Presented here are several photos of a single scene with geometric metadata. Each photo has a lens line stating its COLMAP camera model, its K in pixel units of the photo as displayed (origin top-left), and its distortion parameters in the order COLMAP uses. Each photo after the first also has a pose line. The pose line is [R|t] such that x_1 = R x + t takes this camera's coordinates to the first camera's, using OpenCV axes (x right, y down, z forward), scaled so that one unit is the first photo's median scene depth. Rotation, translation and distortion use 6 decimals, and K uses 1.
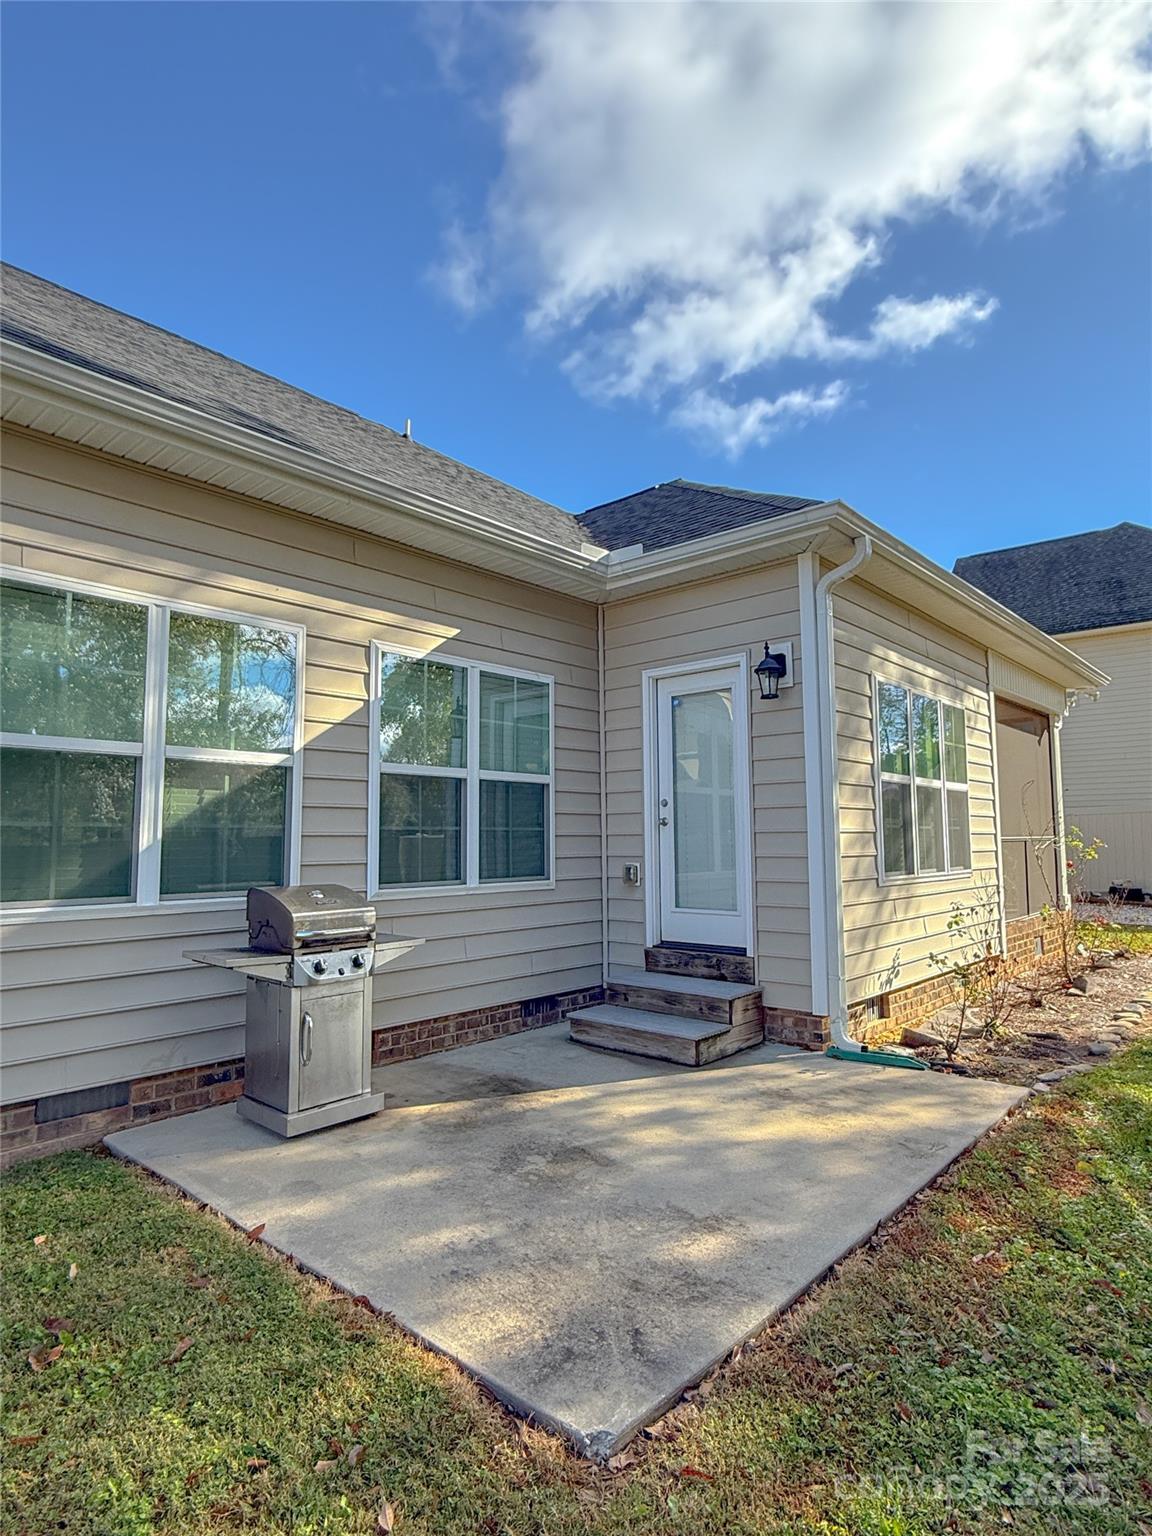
lens RADIAL K [[850.6, 0, 576.0], [0, 850.6, 768.0], [0, 0, 1]] dist [0.025358, 0.000012]
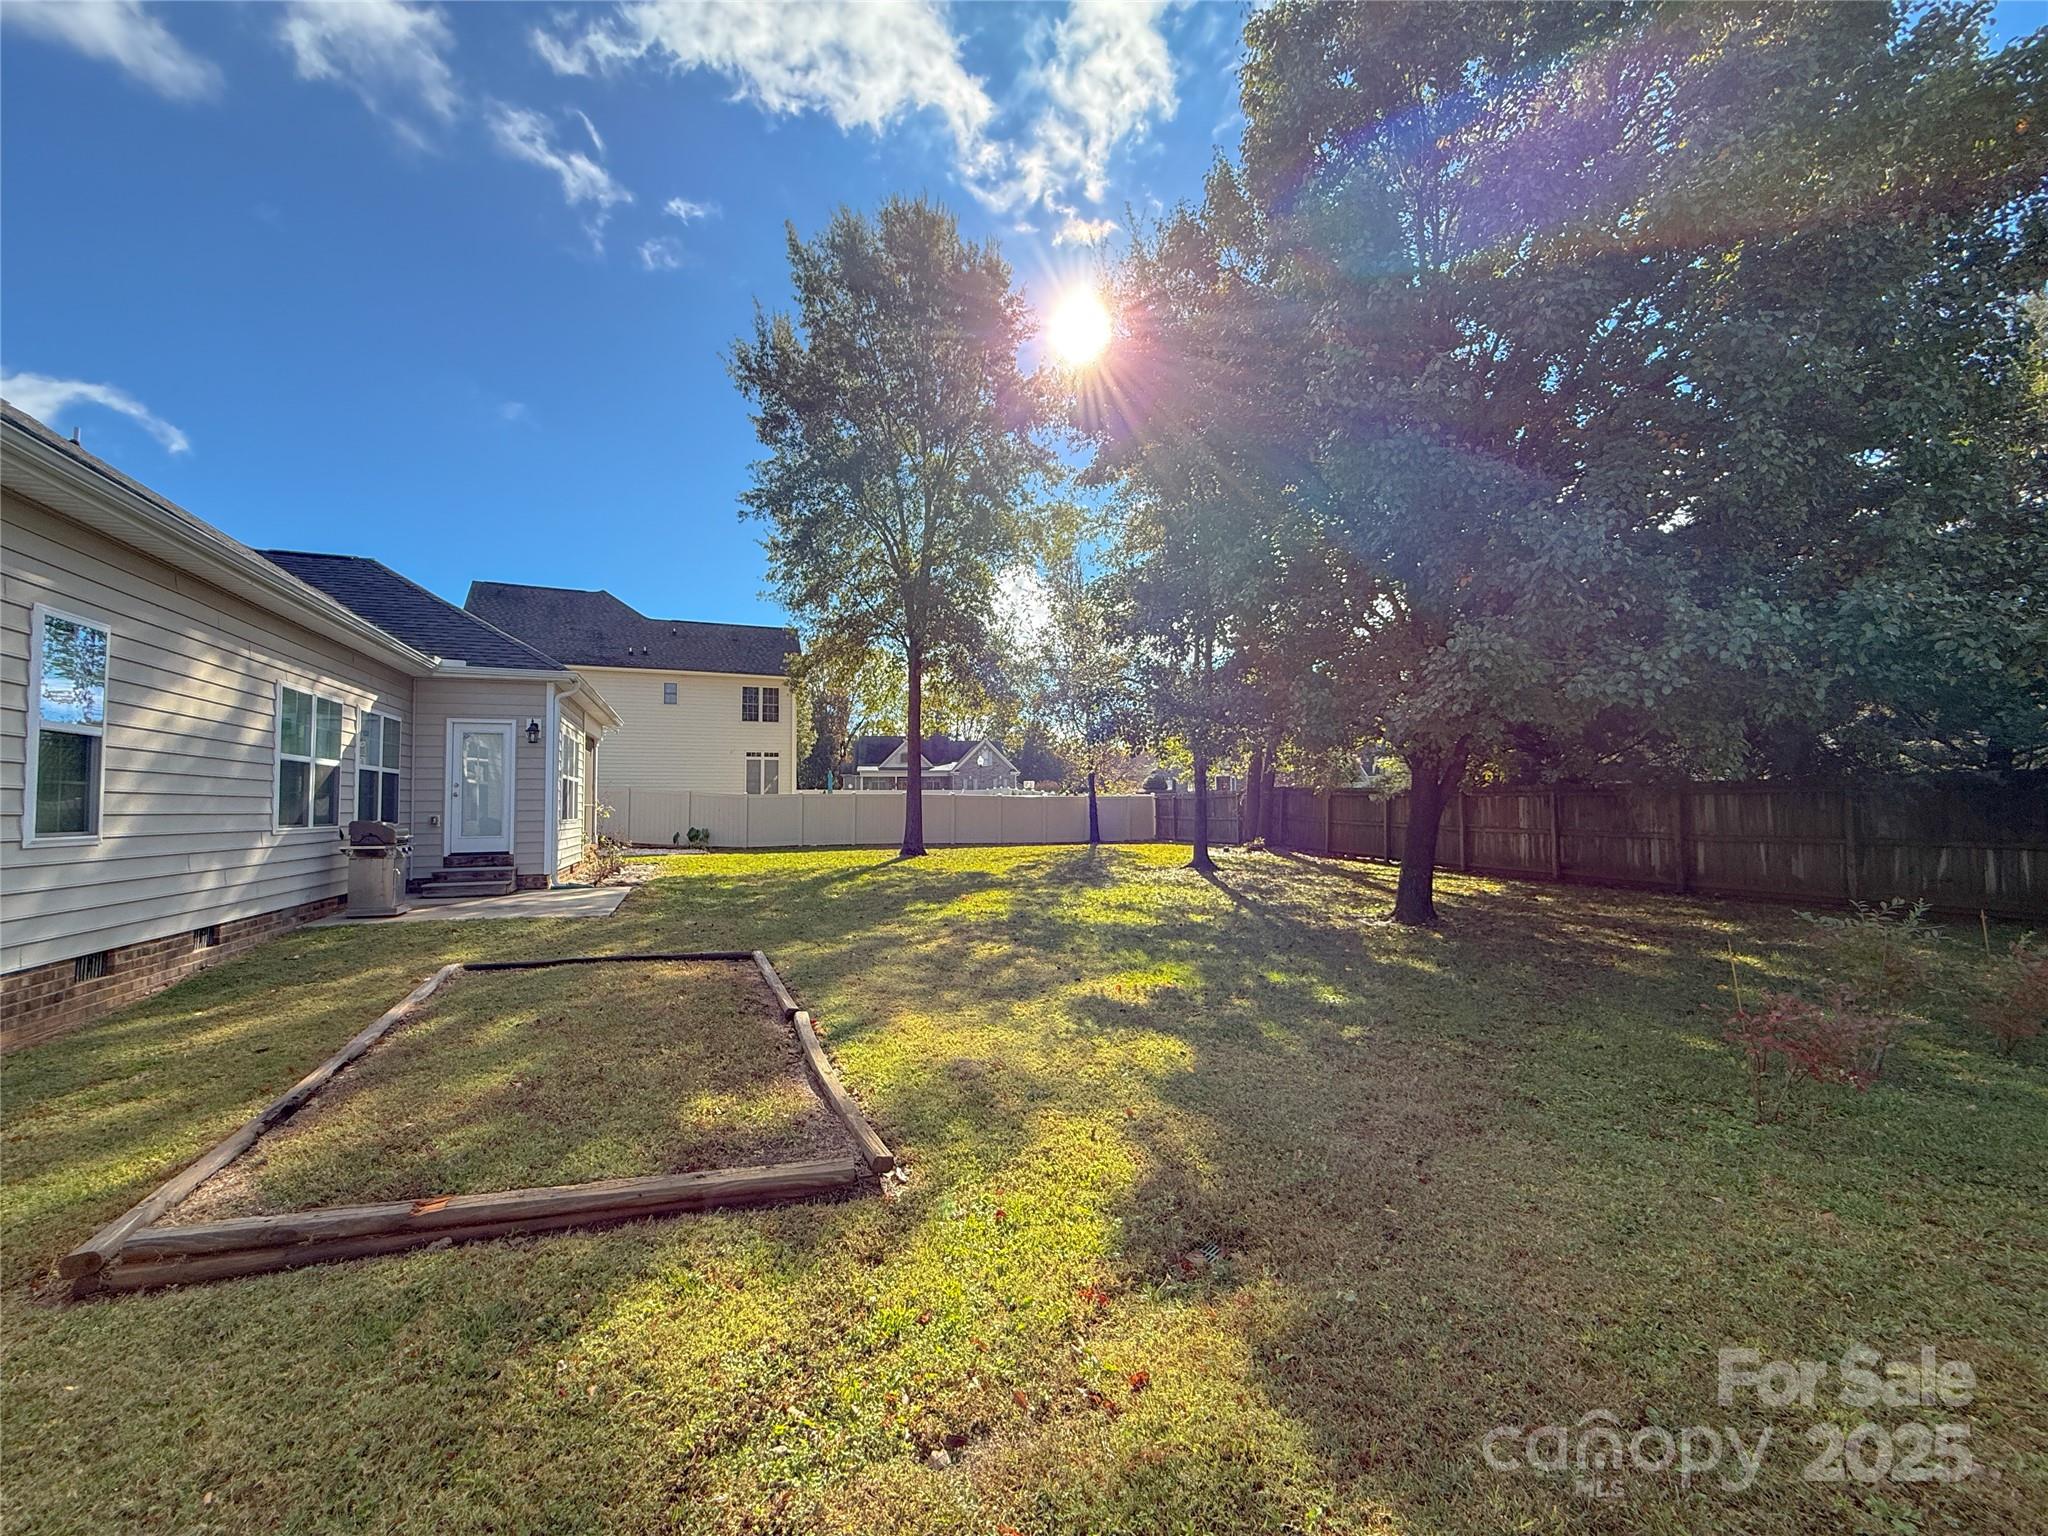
lens RADIAL K [[818.5, 0, 1015.9], [0, 818.5, 768.5], [0, 0, 1]] dist [0.002309, 0.000225]
pose [[0.454668, 0.049152, 0.889304, -1.119432], [-0.079420, 0.996736, -0.014485, -0.083028], [-0.887113, -0.064043, 0.457088, -1.161635]]
